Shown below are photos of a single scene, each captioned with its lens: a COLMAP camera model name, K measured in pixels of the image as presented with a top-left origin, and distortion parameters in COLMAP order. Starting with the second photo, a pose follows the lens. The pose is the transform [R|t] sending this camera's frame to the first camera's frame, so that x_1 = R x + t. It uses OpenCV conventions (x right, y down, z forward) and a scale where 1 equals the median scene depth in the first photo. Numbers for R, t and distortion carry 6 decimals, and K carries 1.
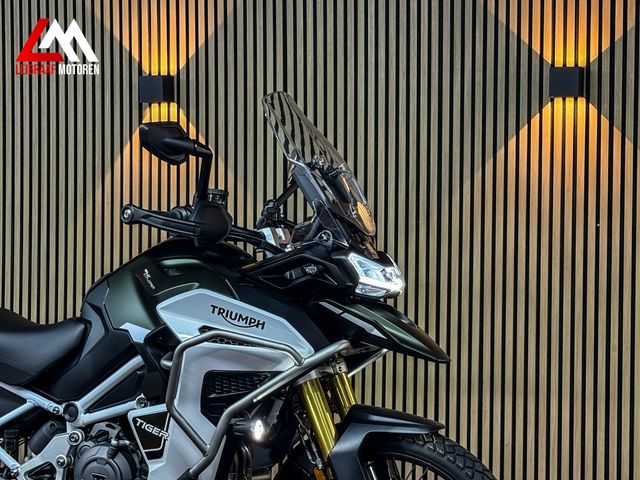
lens RADIAL K [[1381.8, 0, 322.6], [0, 1381.8, 236.1], [0, 0, 1]] dist [0.136950, 0.082536]
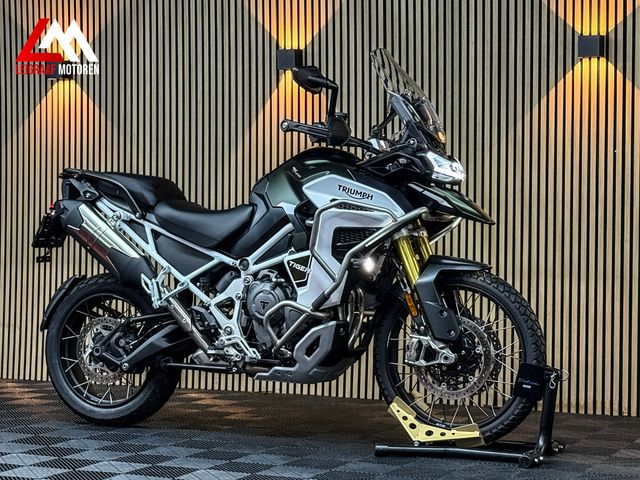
lens RADIAL K [[1381.8, 0, 322.6], [0, 1381.8, 236.1], [0, 0, 1]] dist [0.136950, 0.082536]
pose [[0.997423, -0.004416, -0.071612, 0.012053], [0.004104, 0.999981, -0.004497, 0.107470], [0.071630, 0.004192, 0.997422, -0.511819]]
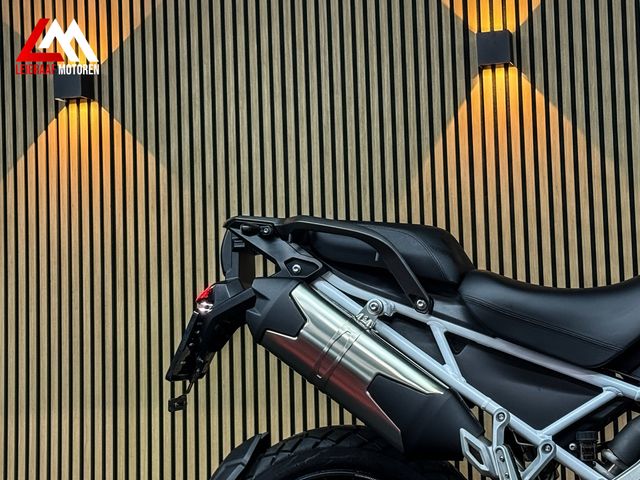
lens RADIAL K [[1381.8, 0, 322.6], [0, 1381.8, 236.1], [0, 0, 1]] dist [0.136950, 0.082536]
pose [[0.994866, -0.033175, 0.095613, -0.445762], [0.041632, 0.995262, -0.087863, 0.102719], [-0.092245, 0.091392, 0.991533, 0.319343]]
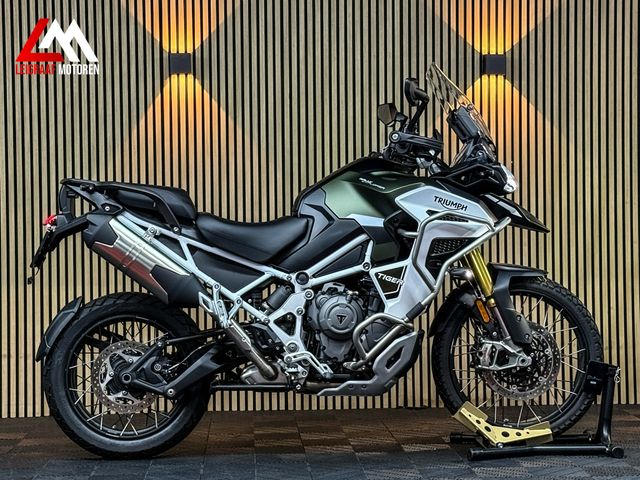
lens RADIAL K [[1381.8, 0, 322.6], [0, 1381.8, 236.1], [0, 0, 1]] dist [0.136950, 0.082536]
pose [[0.913939, -0.025397, 0.405057, -0.782521], [0.026688, 0.999641, 0.002461, 0.082657], [-0.404974, 0.008561, 0.914288, -0.356314]]
